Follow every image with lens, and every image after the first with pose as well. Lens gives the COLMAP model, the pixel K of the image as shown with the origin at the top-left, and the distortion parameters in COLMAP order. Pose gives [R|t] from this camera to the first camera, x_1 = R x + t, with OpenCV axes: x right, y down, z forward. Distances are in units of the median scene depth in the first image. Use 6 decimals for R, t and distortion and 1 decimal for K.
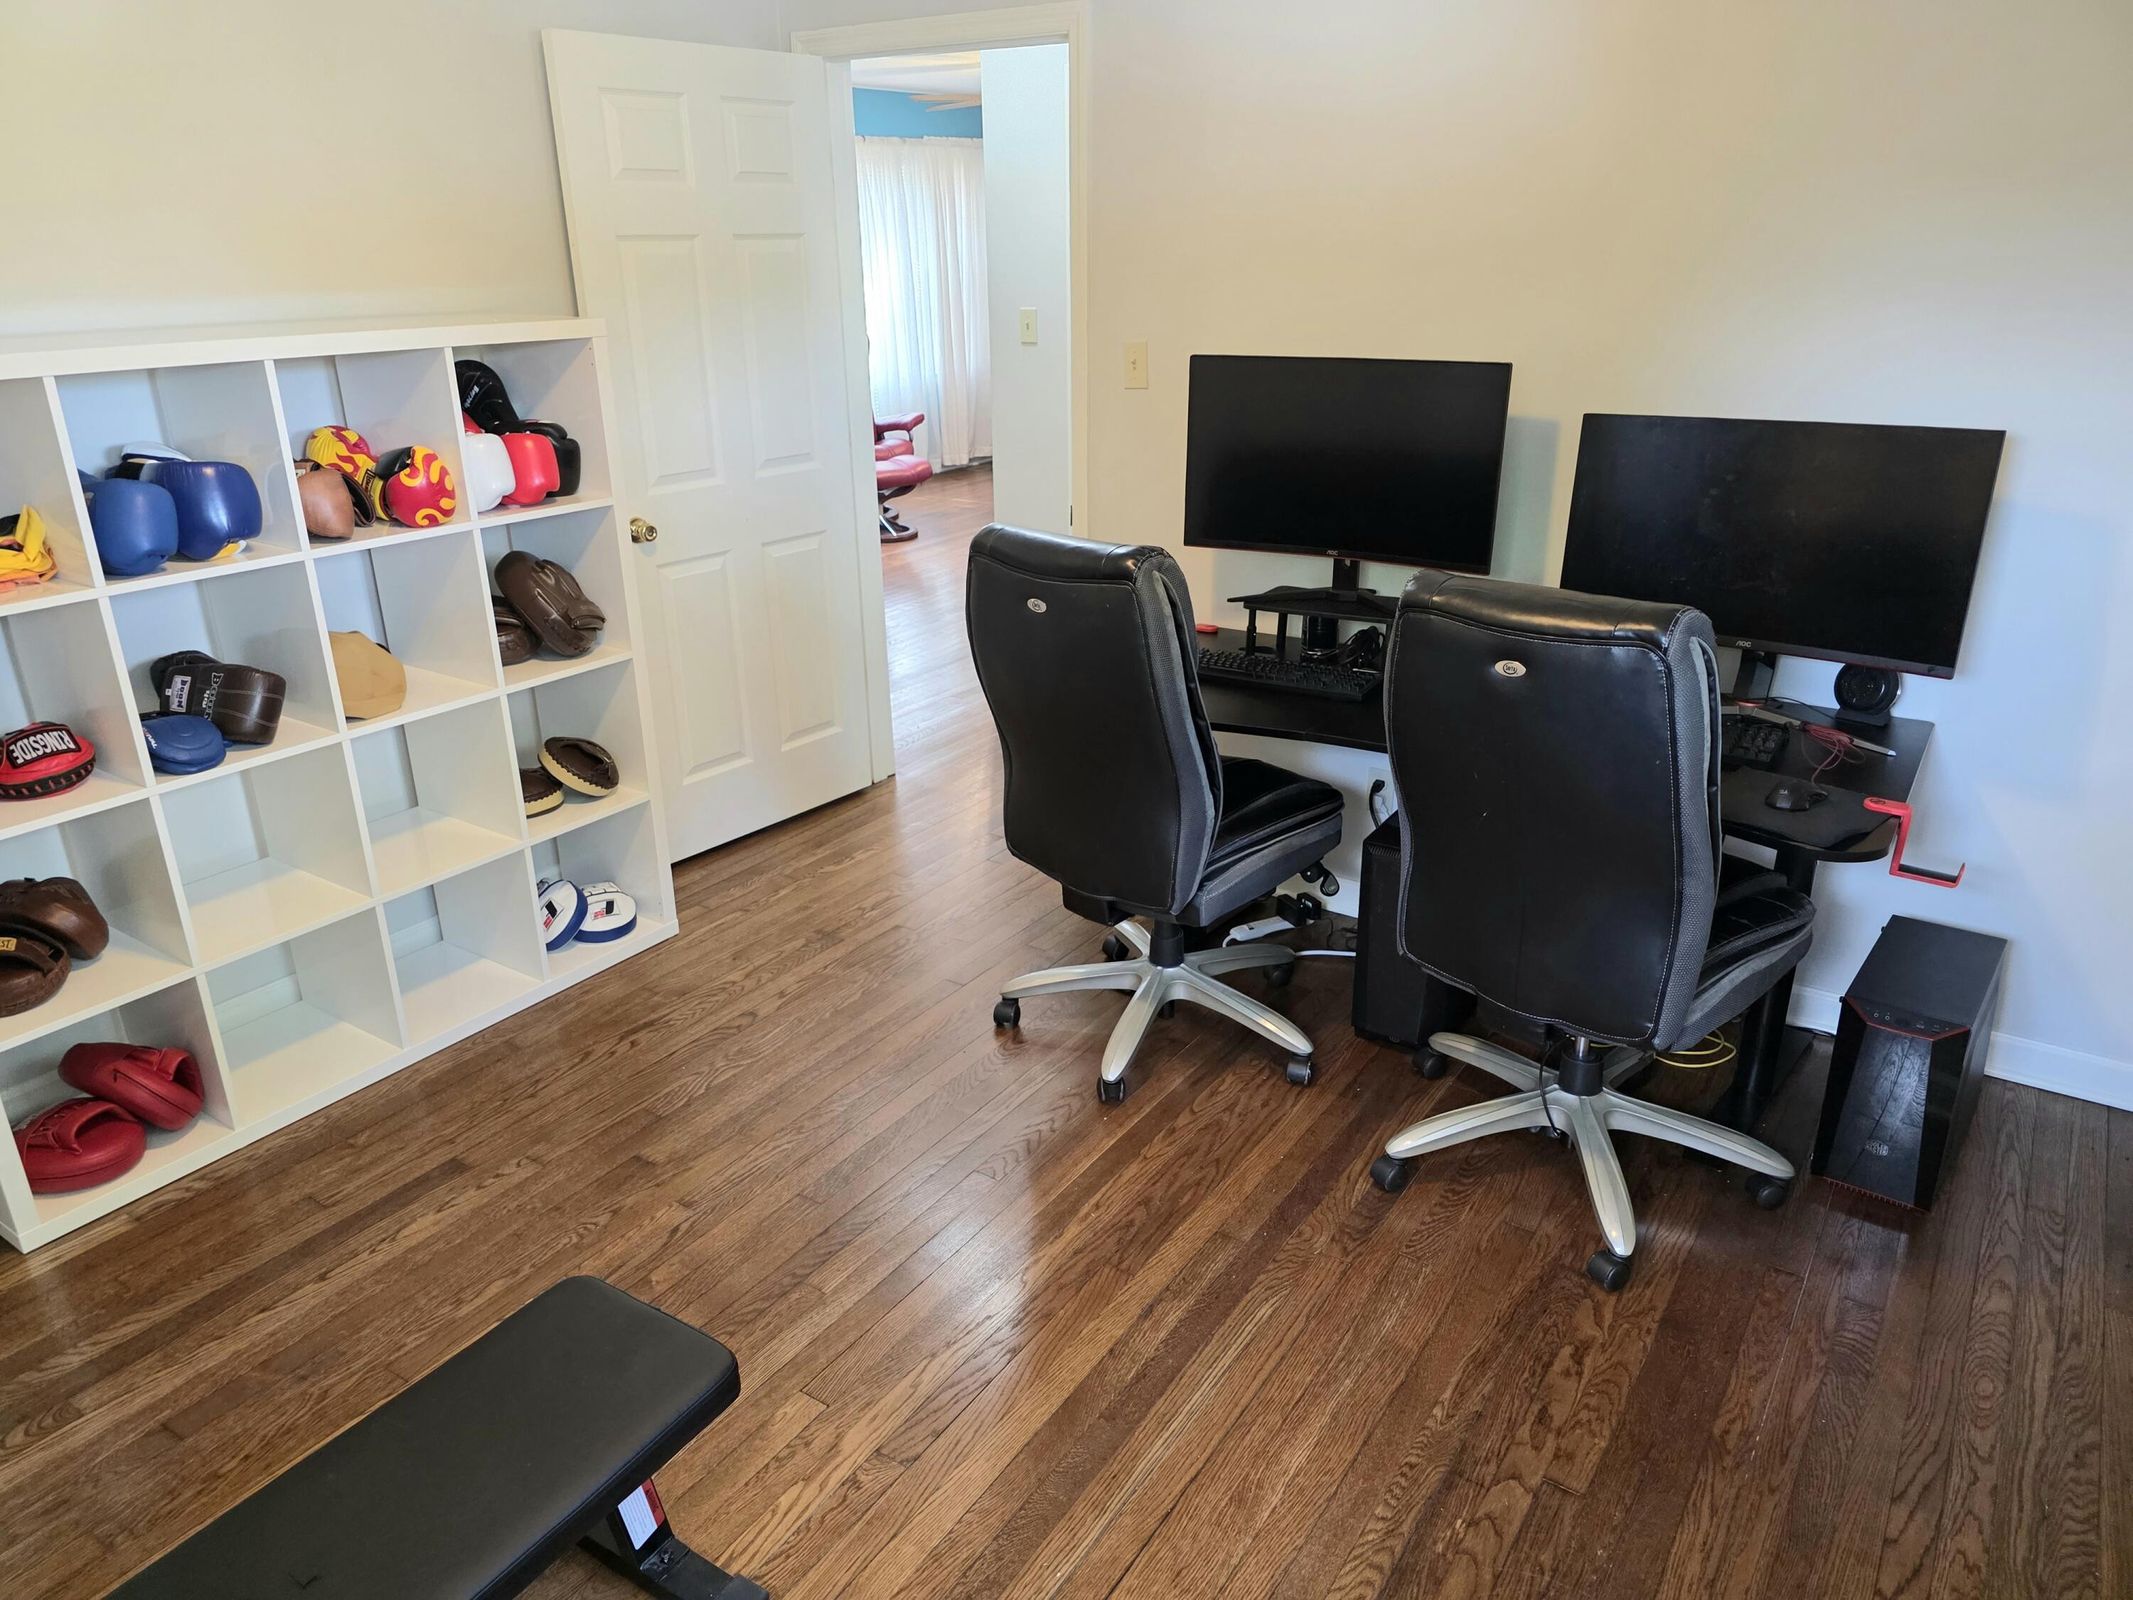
lens RADIAL K [[1442.4, 0, 1066.5], [0, 1442.4, 800.0], [0, 0, 1]] dist [0.081575, -0.085947]
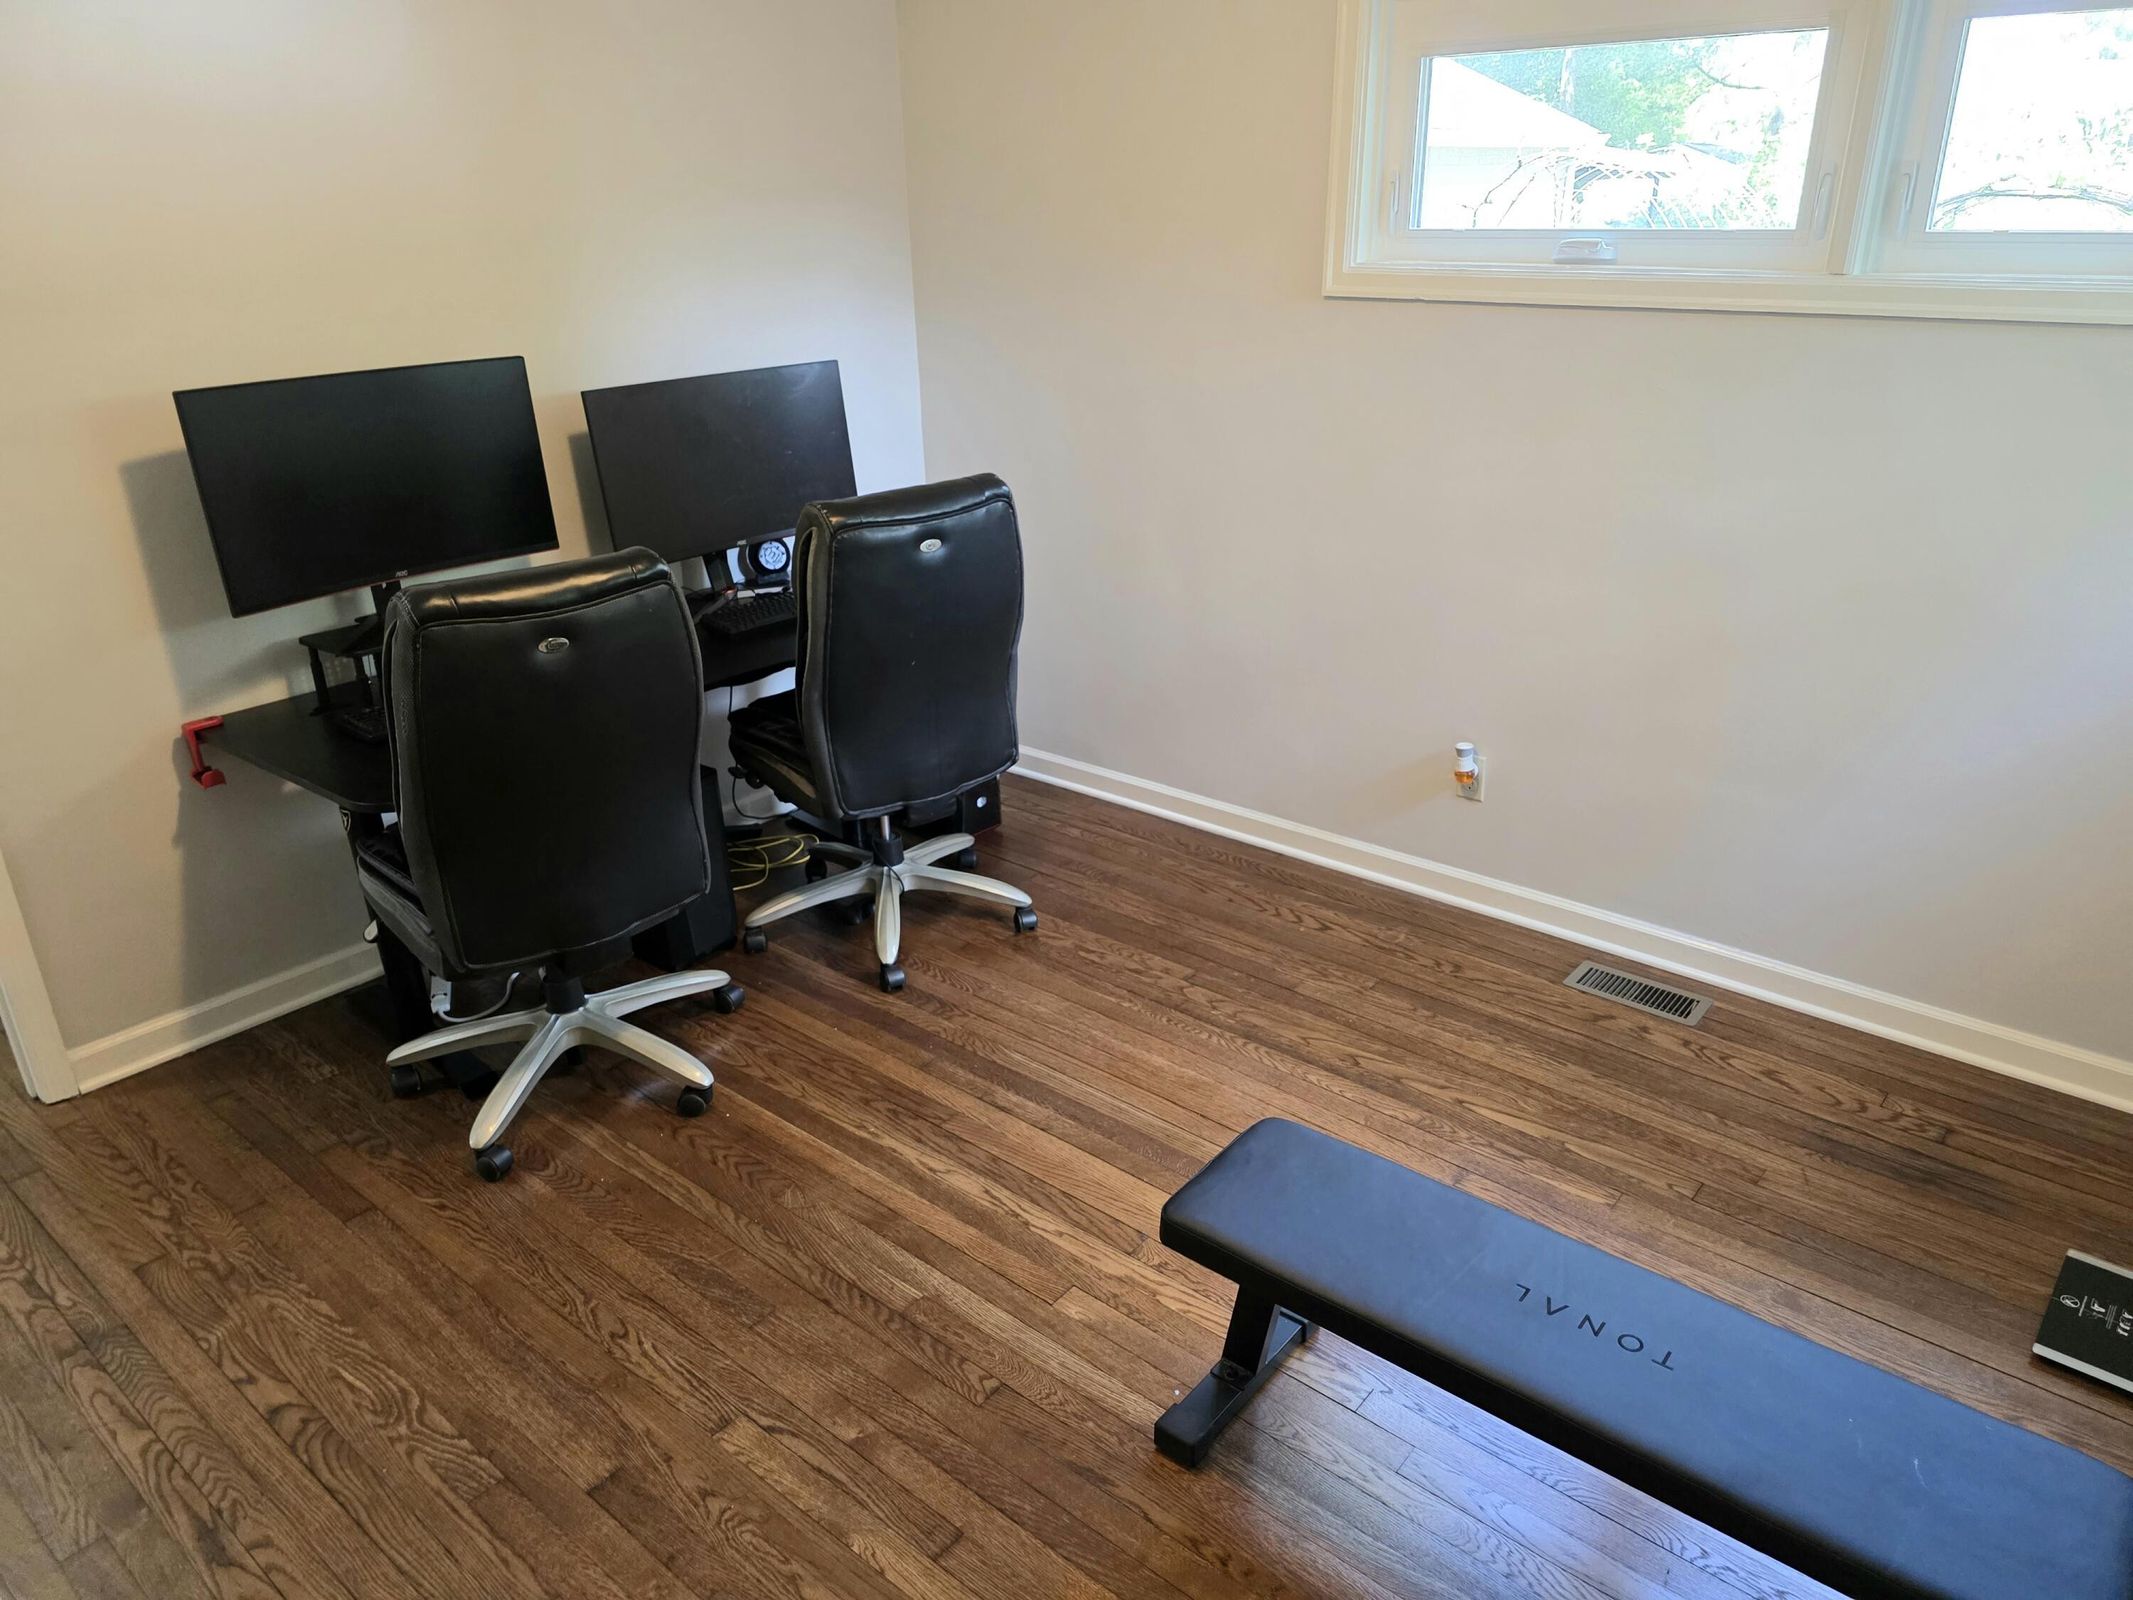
lens RADIAL K [[1442.4, 0, 1066.5], [0, 1442.4, 800.0], [0, 0, 1]] dist [0.081575, -0.085947]
pose [[0.107947, -0.370999, 0.922338, -0.921966], [0.381573, 0.872163, 0.306159, -0.219997], [-0.918014, 0.318891, 0.235710, 0.548469]]
